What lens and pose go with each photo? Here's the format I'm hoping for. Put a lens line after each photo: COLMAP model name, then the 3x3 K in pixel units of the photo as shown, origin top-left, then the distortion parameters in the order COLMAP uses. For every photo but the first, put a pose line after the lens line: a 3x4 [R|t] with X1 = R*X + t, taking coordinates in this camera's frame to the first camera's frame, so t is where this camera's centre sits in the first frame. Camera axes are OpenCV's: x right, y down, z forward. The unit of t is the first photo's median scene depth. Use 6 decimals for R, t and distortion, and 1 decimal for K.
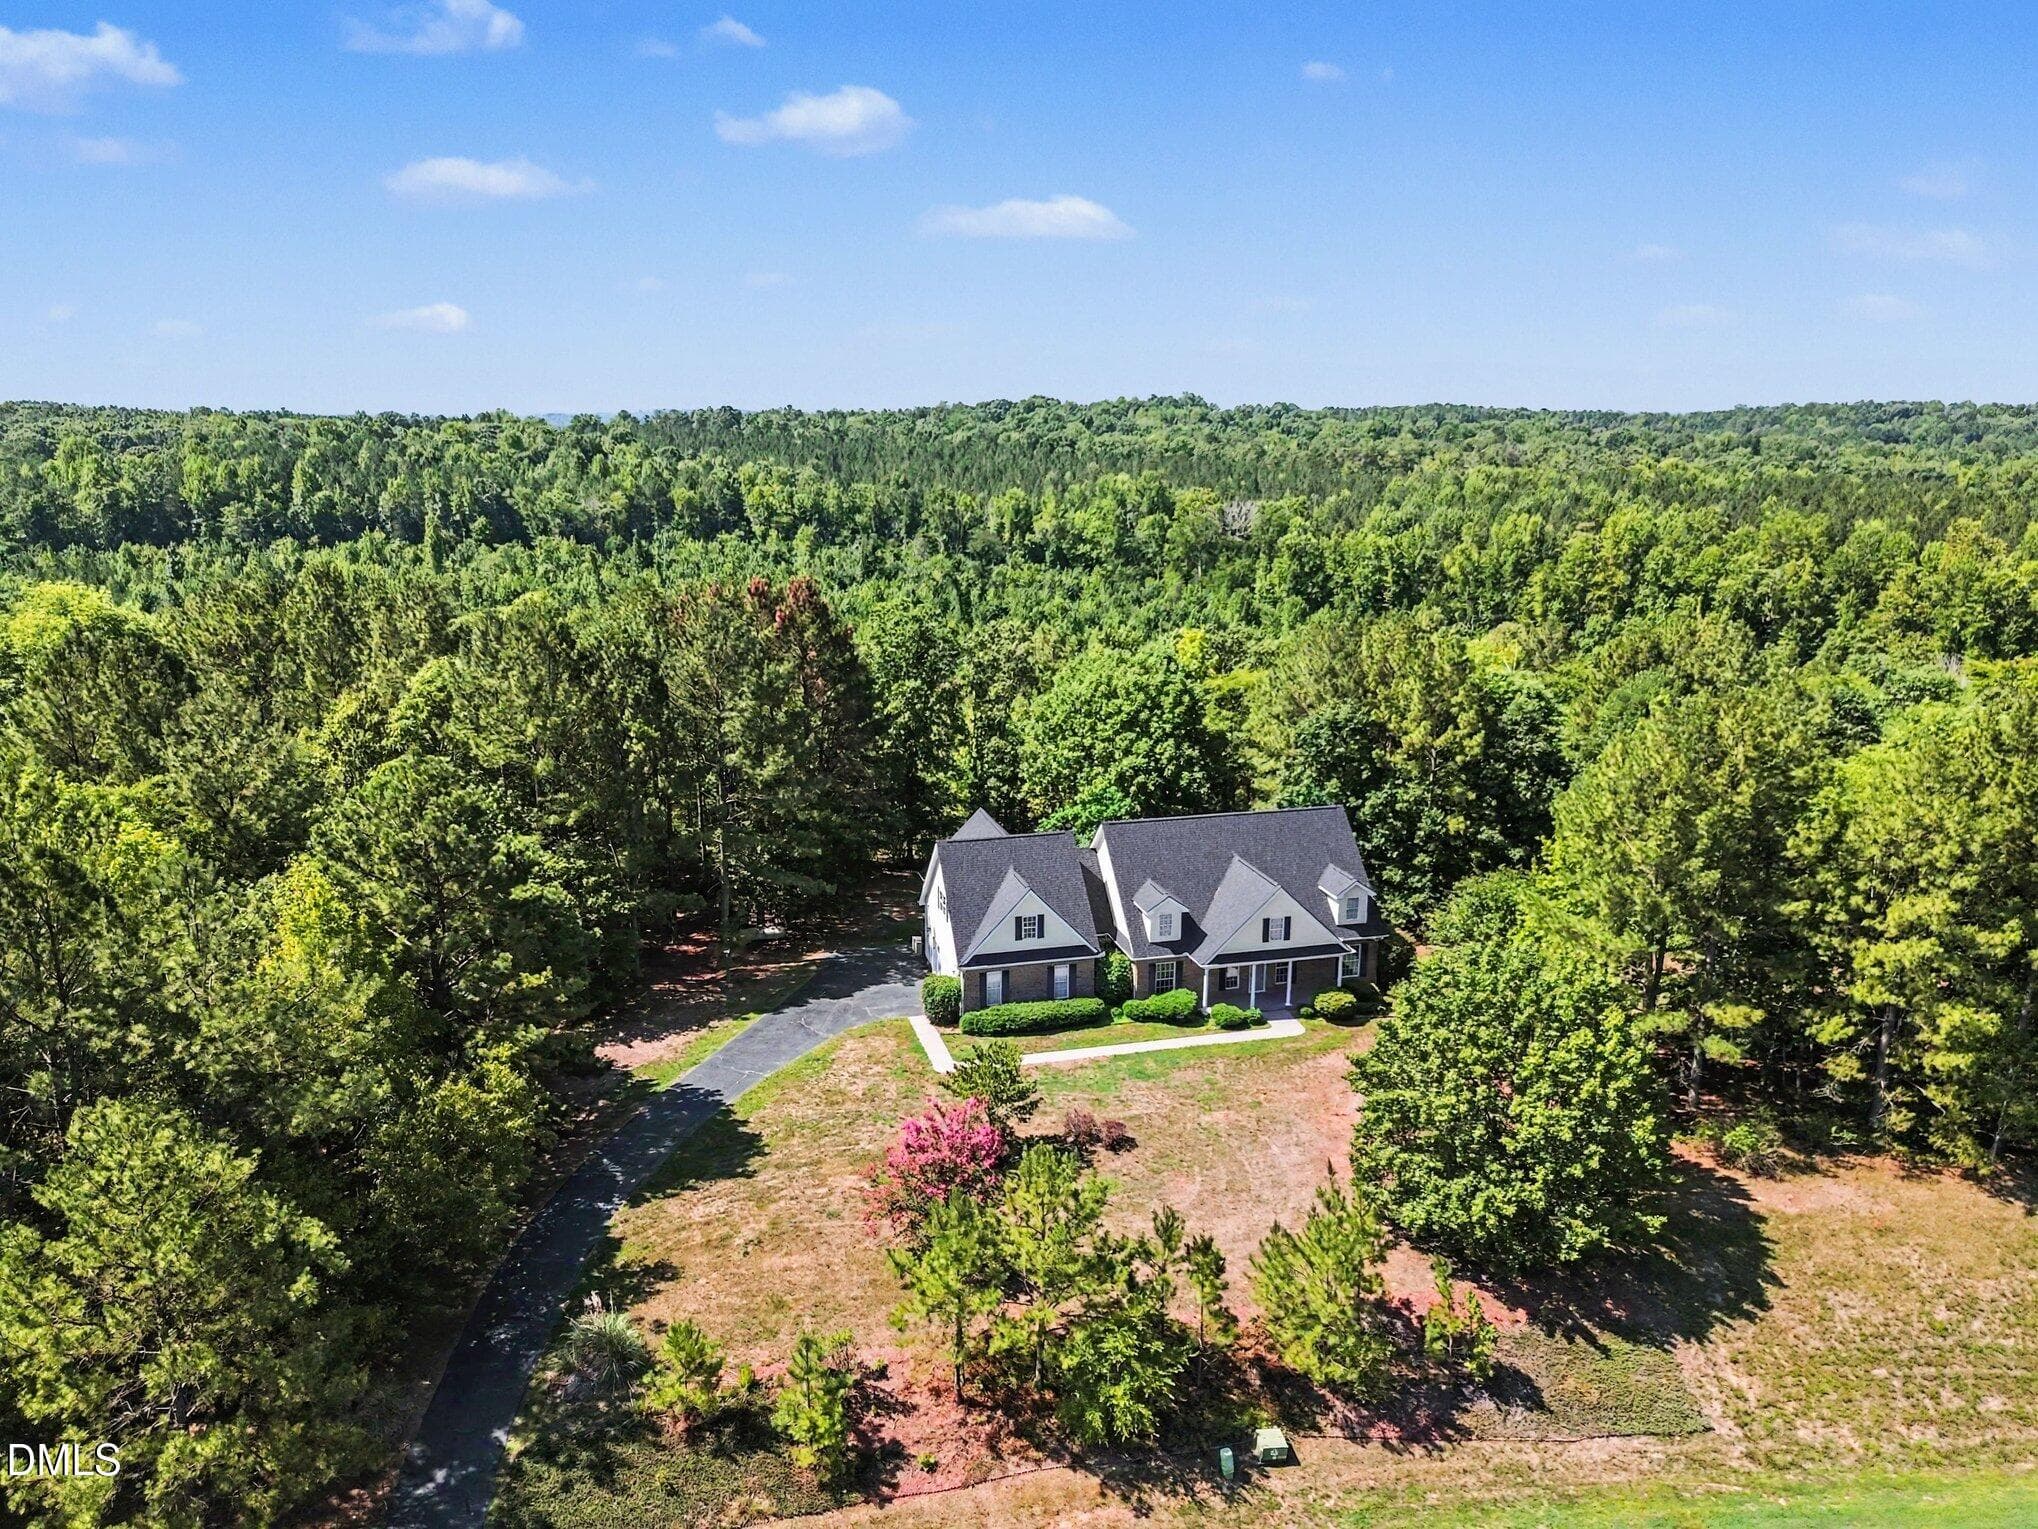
lens RADIAL K [[1486.9, 0, 1021.5], [0, 1486.9, 767.1], [0, 0, 1]] dist [0.079729, -0.073936]
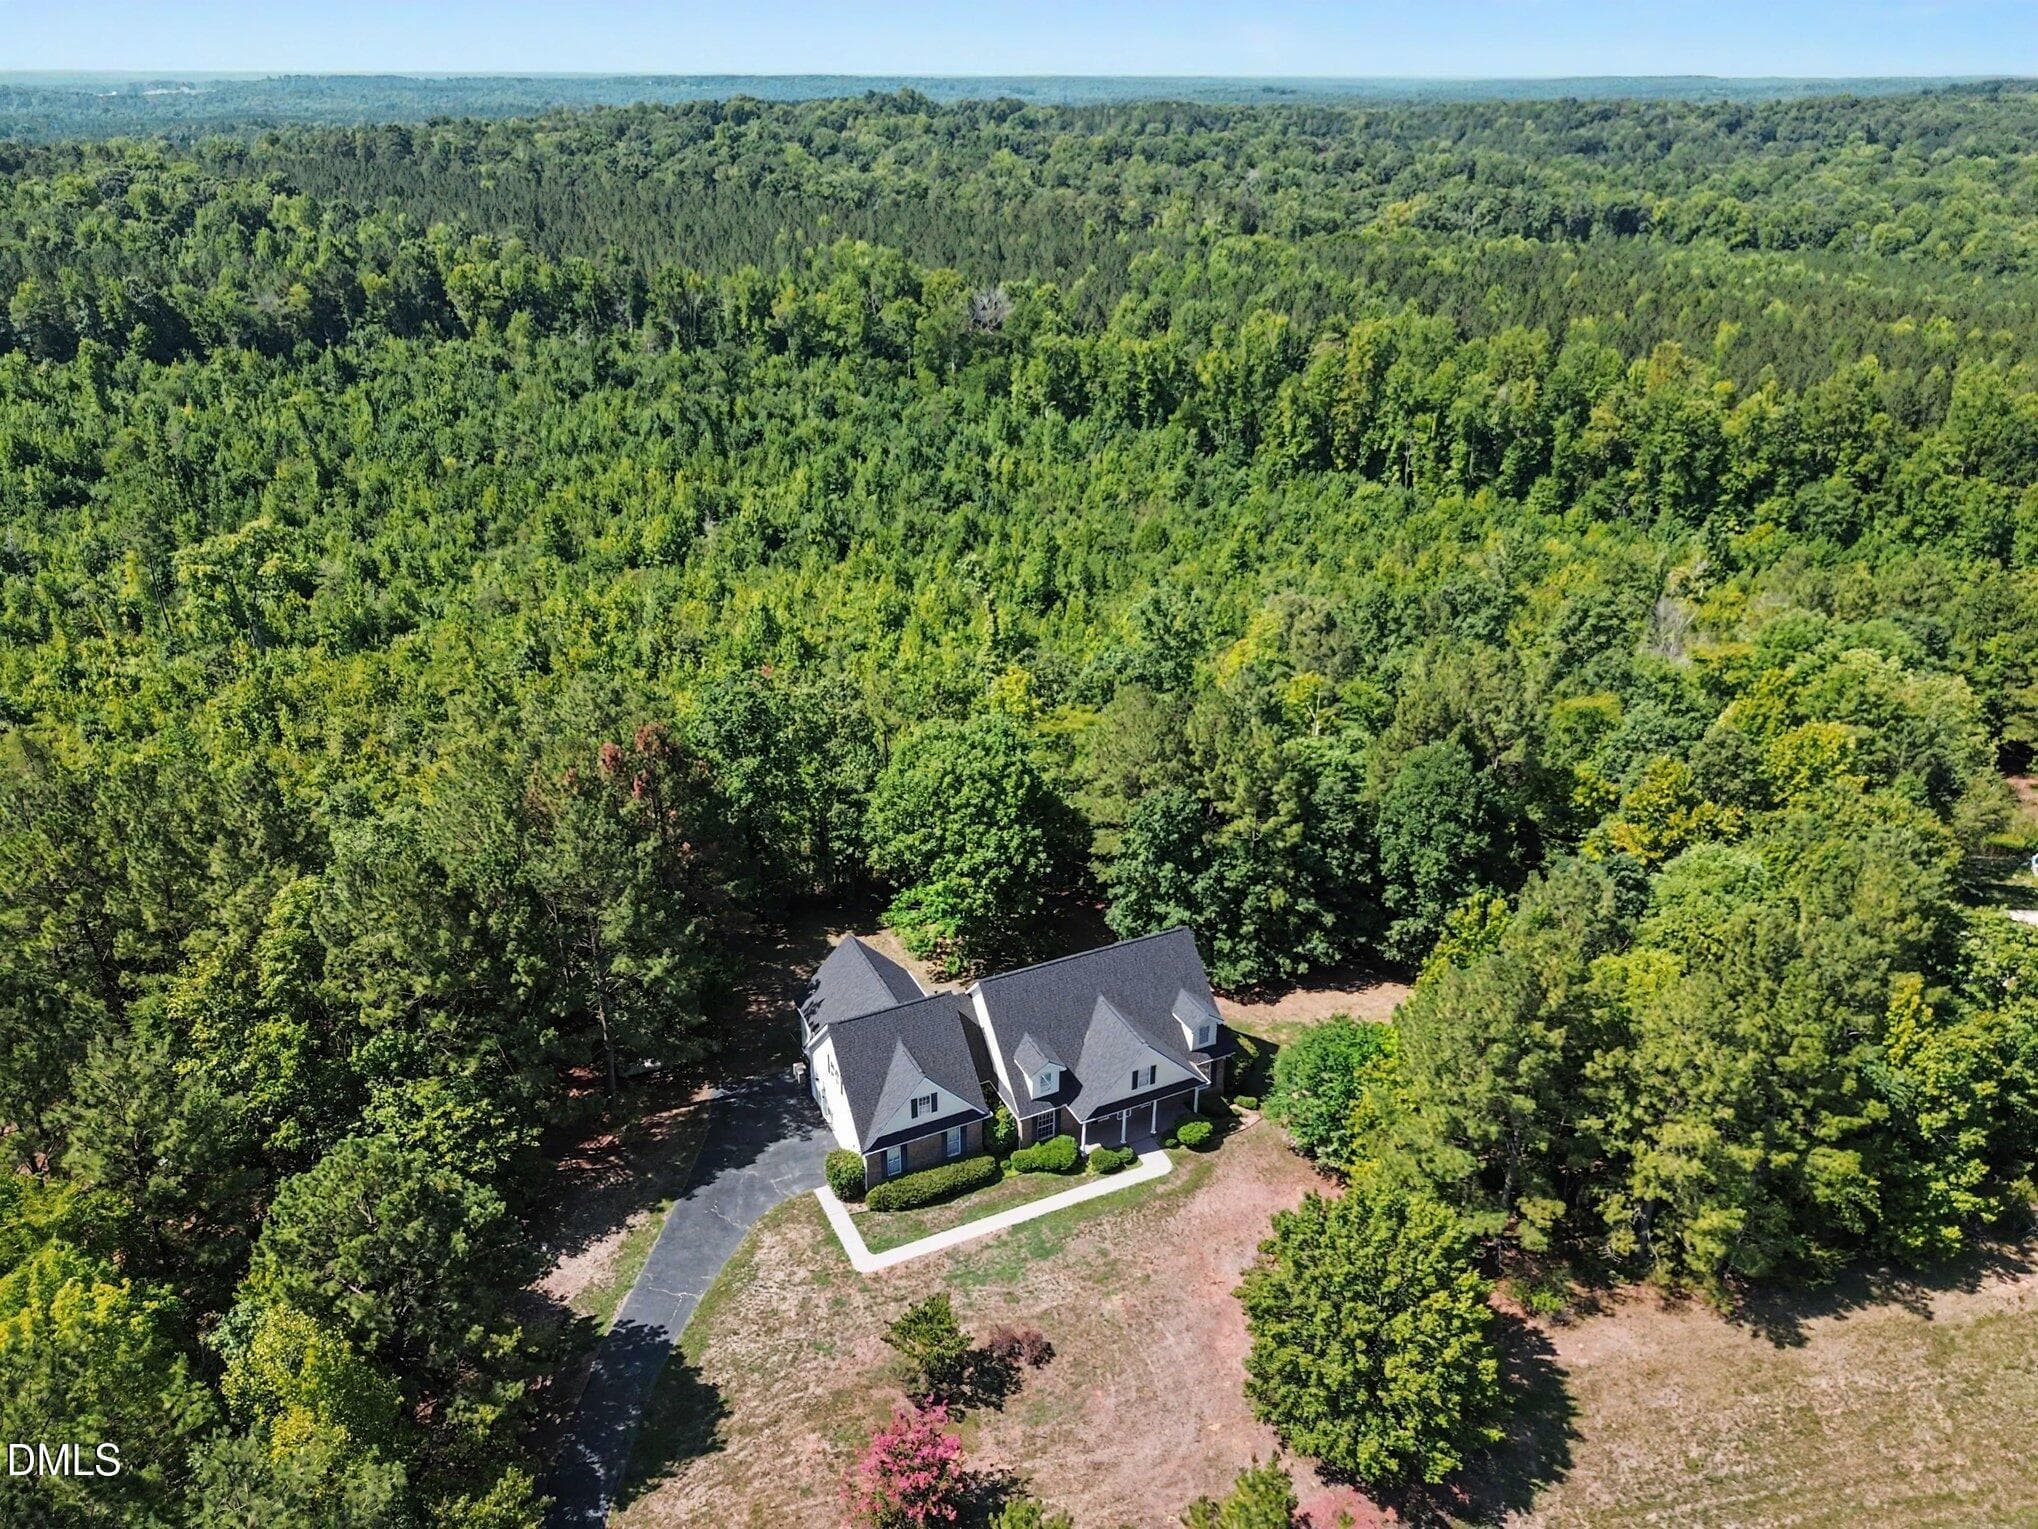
lens RADIAL K [[1486.9, 0, 1021.5], [0, 1486.9, 767.1], [0, 0, 1]] dist [0.079729, -0.073936]
pose [[0.982885, -0.076323, 0.167664, -0.071911], [0.039572, 0.976365, 0.212475, -0.292434], [-0.179918, -0.202204, 0.962675, -0.007882]]
